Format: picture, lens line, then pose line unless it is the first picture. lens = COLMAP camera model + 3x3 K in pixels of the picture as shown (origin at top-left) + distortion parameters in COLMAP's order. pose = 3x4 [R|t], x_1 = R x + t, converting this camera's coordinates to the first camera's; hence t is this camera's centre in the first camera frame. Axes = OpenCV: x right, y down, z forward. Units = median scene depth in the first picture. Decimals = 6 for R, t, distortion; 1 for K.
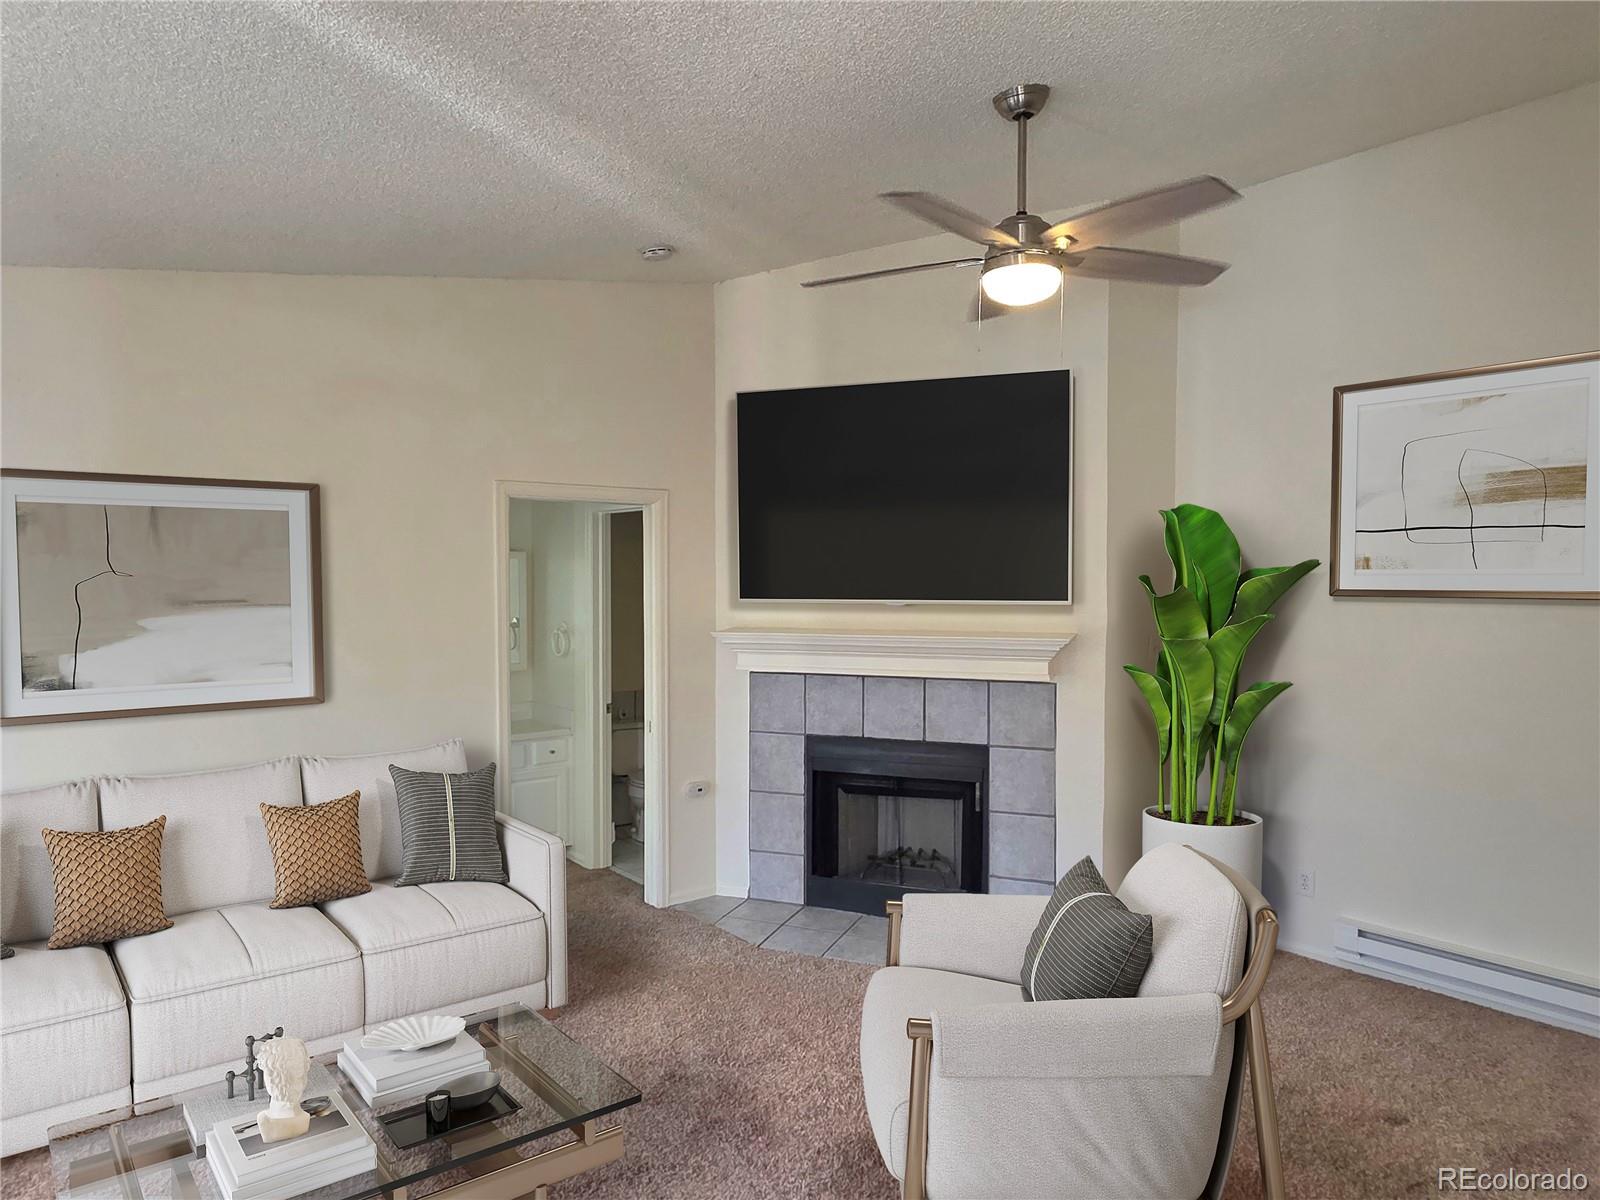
lens RADIAL K [[1036.7, 0, 800.0], [0, 1036.7, 600.0], [0, 0, 1]] dist [0.005680, -0.001776]
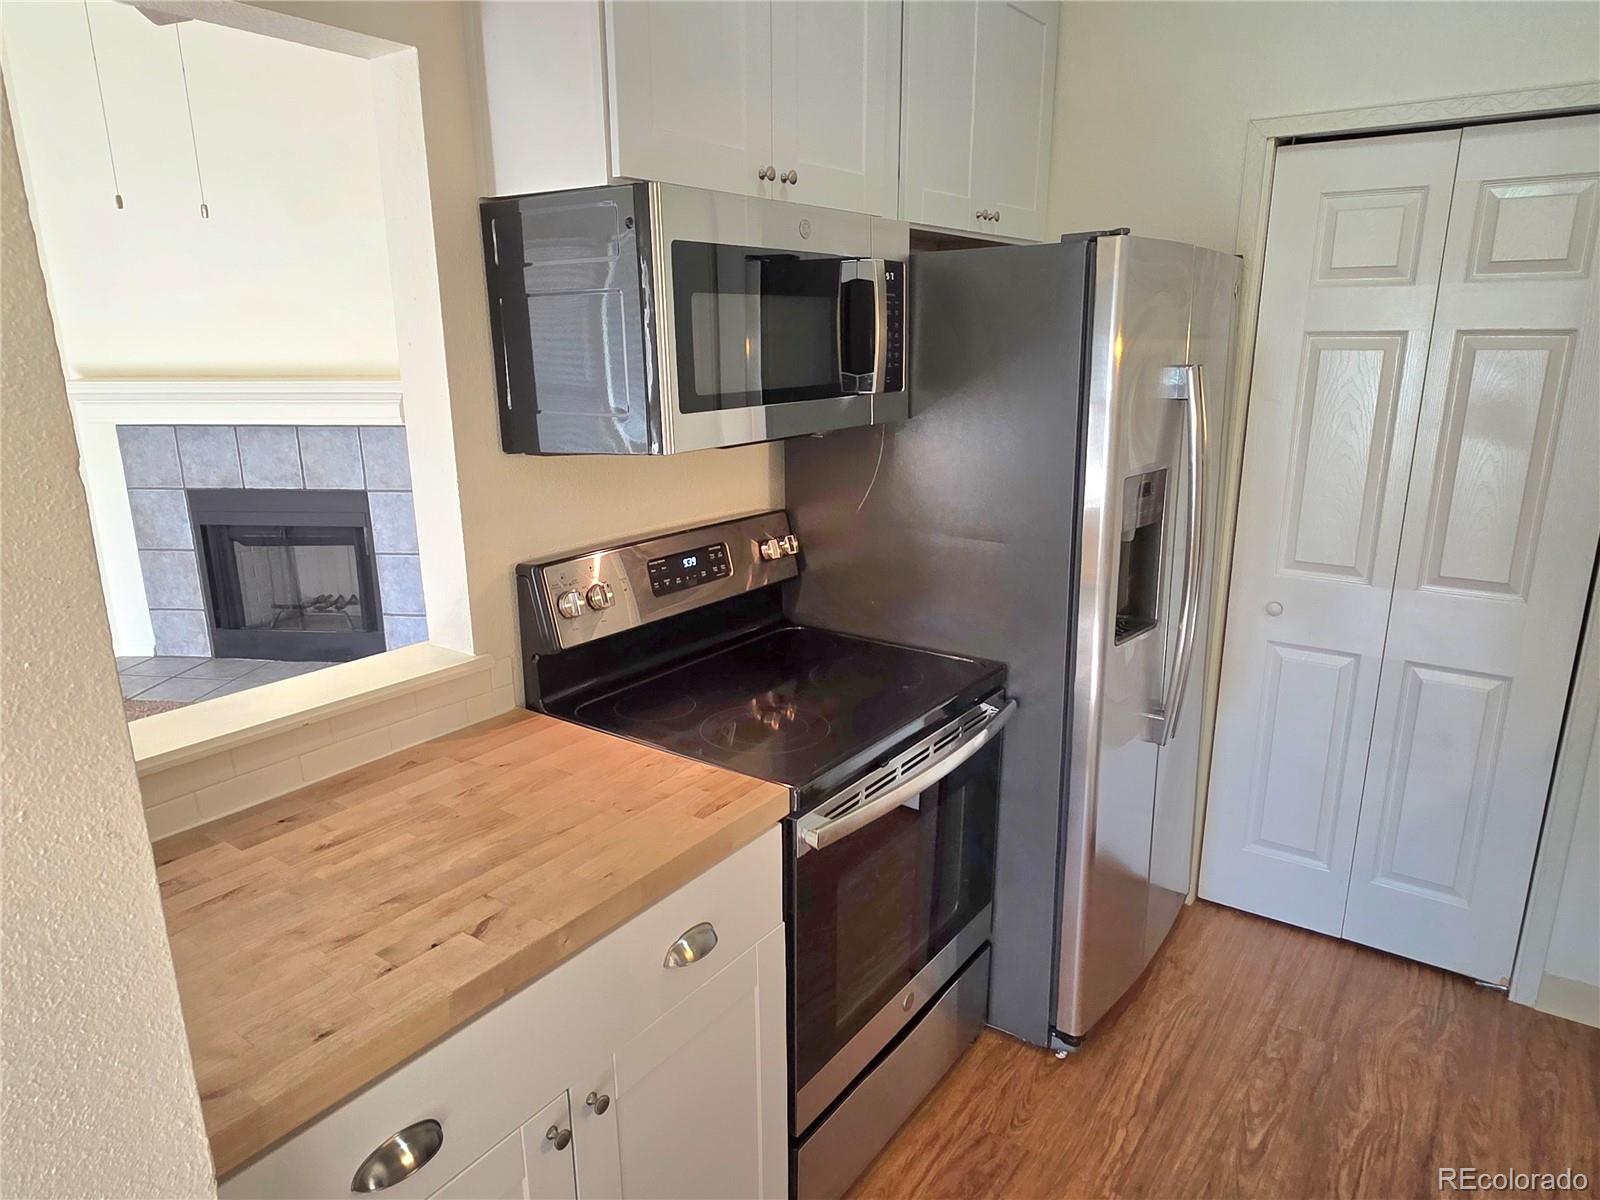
lens RADIAL K [[1036.7, 0, 800.0], [0, 1036.7, 600.0], [0, 0, 1]] dist [0.005680, -0.001776]
pose [[0.959774, -0.075828, 0.270339, 0.290225], [0.010606, 0.971945, 0.234969, 0.008781], [-0.280572, -0.222650, 0.933652, -0.092864]]
